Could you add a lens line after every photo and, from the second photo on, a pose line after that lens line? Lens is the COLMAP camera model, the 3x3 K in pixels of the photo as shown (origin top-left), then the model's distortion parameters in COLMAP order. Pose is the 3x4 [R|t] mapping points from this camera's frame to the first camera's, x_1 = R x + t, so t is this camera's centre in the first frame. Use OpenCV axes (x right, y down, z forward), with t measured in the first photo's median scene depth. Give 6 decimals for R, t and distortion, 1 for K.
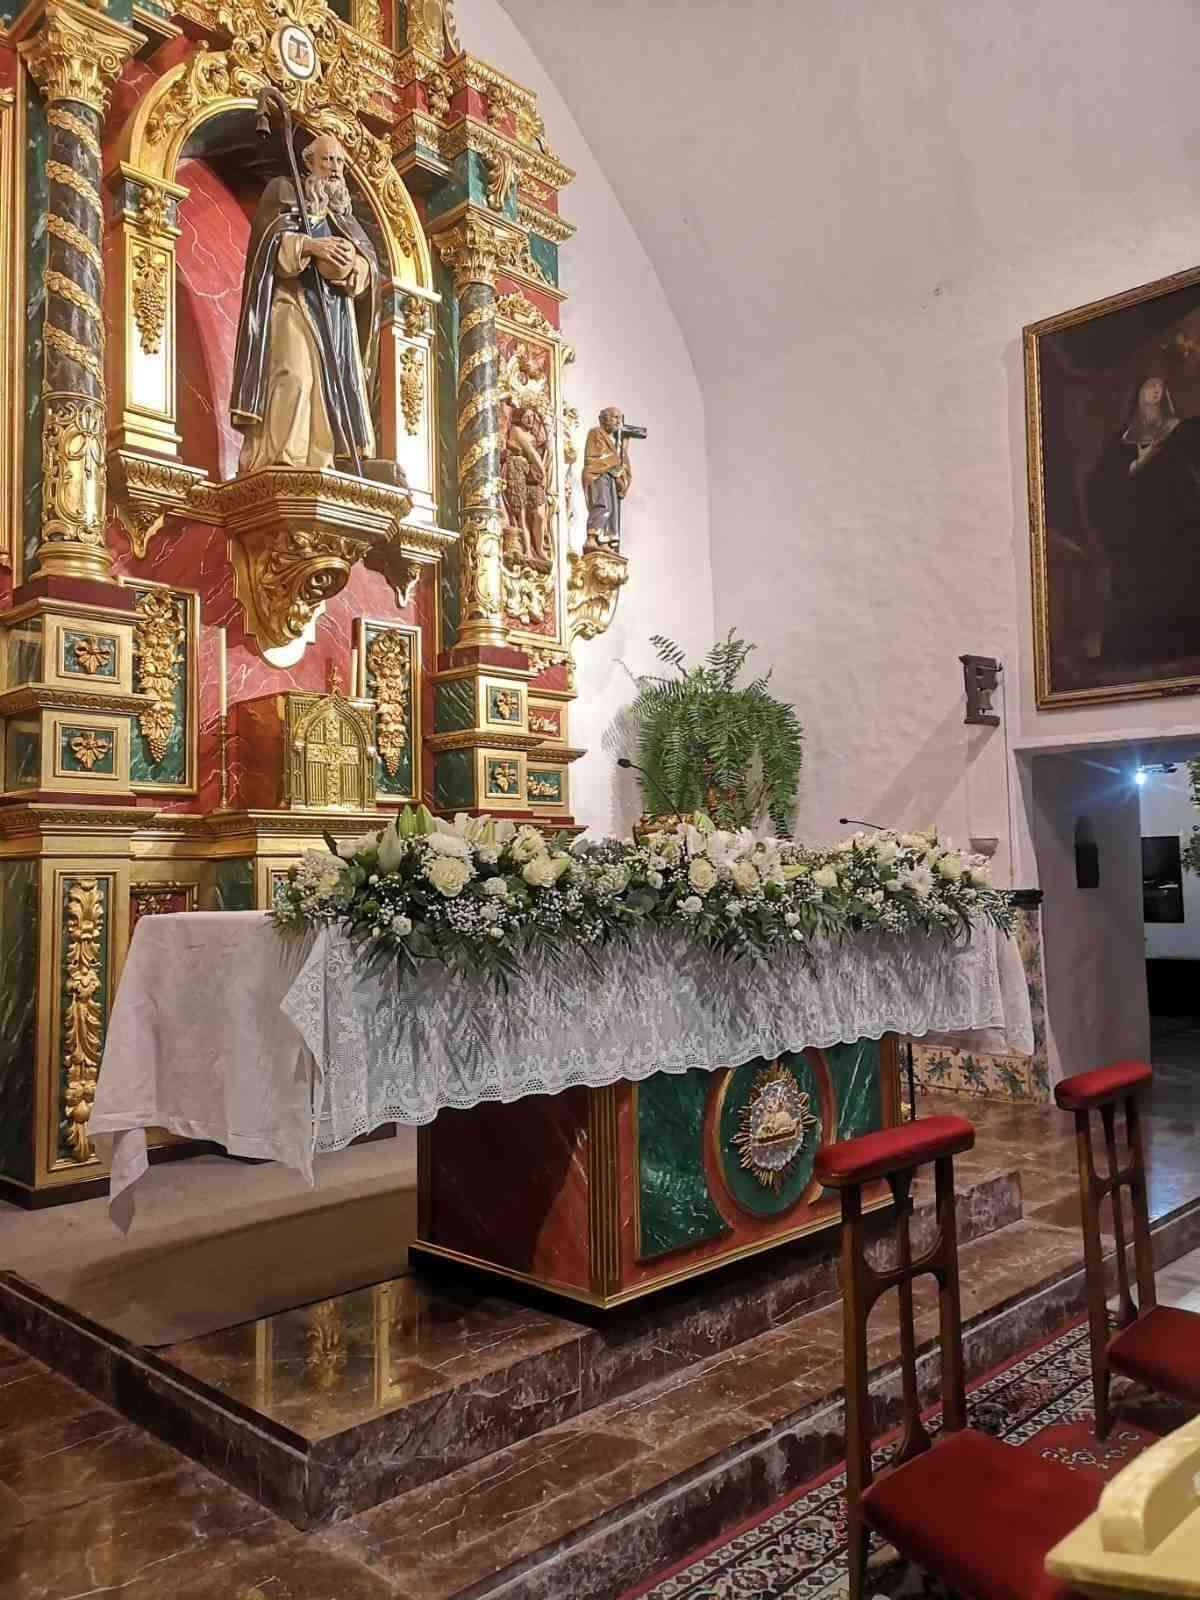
lens RADIAL K [[1246.6, 0, 599.3], [0, 1246.6, 809.1], [0, 0, 1]] dist [0.063422, -0.063429]
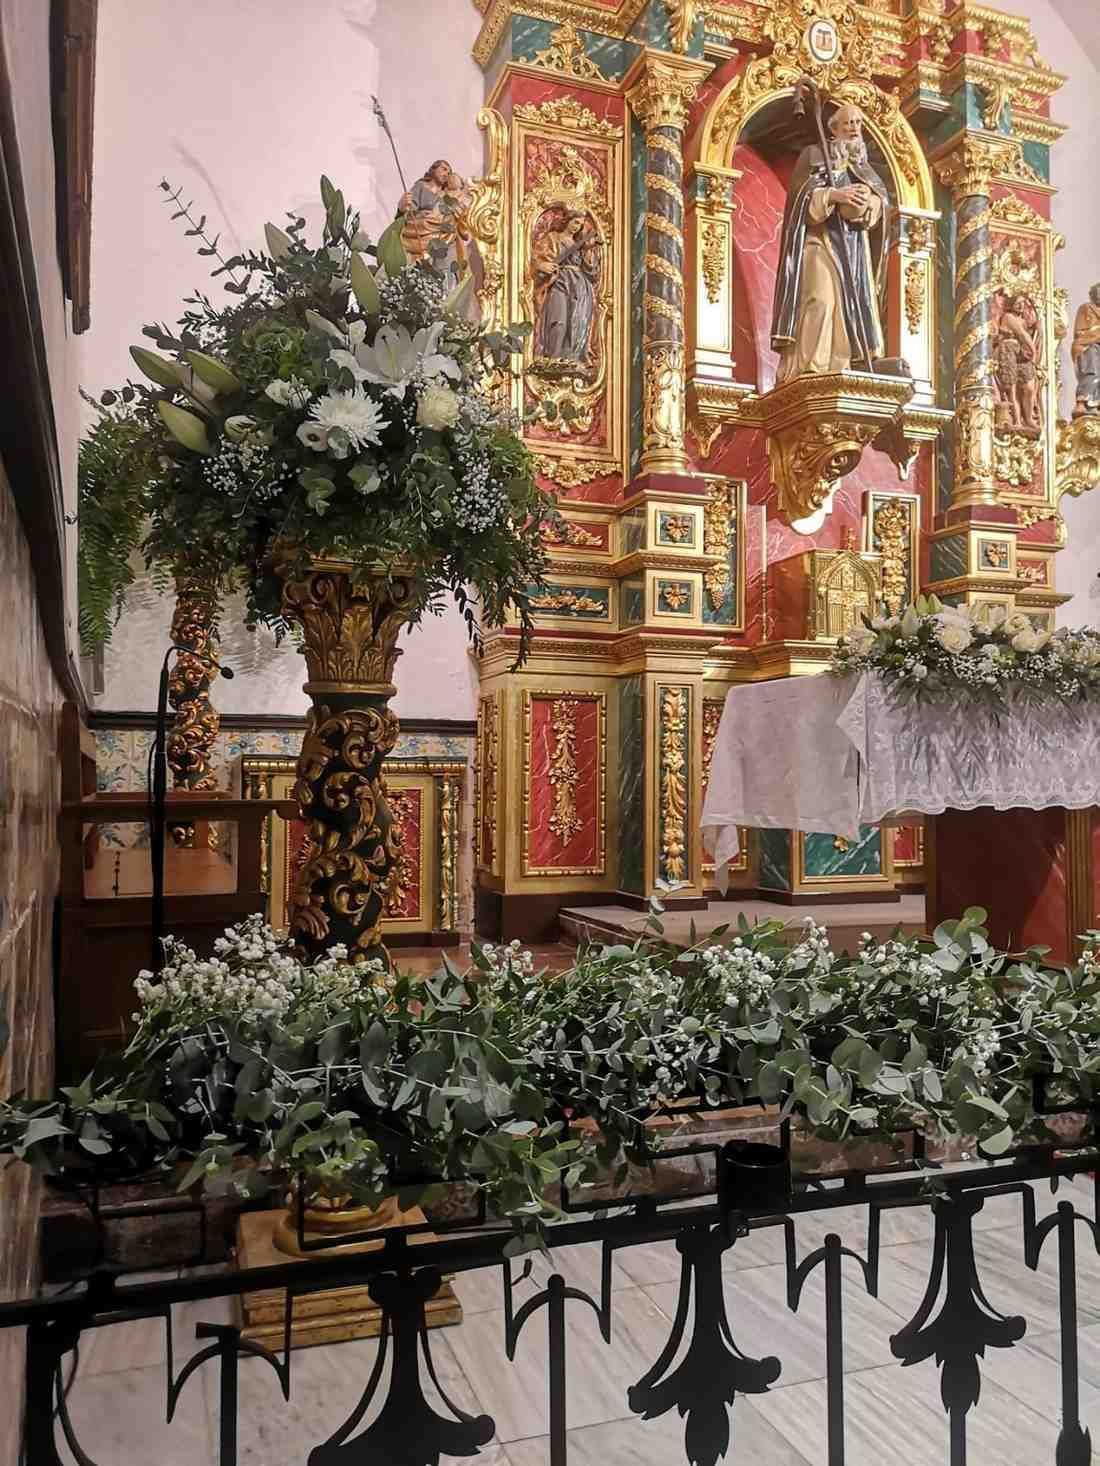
lens RADIAL K [[1142.2, 0, 538.5], [0, 1142.2, 742.3], [0, 0, 1]] dist [0.063422, -0.063429]
pose [[0.900894, 0.004691, -0.434013, 0.010829], [0.008893, 0.999532, 0.029263, 0.067898], [0.433948, -0.030223, 0.900431, -0.197336]]
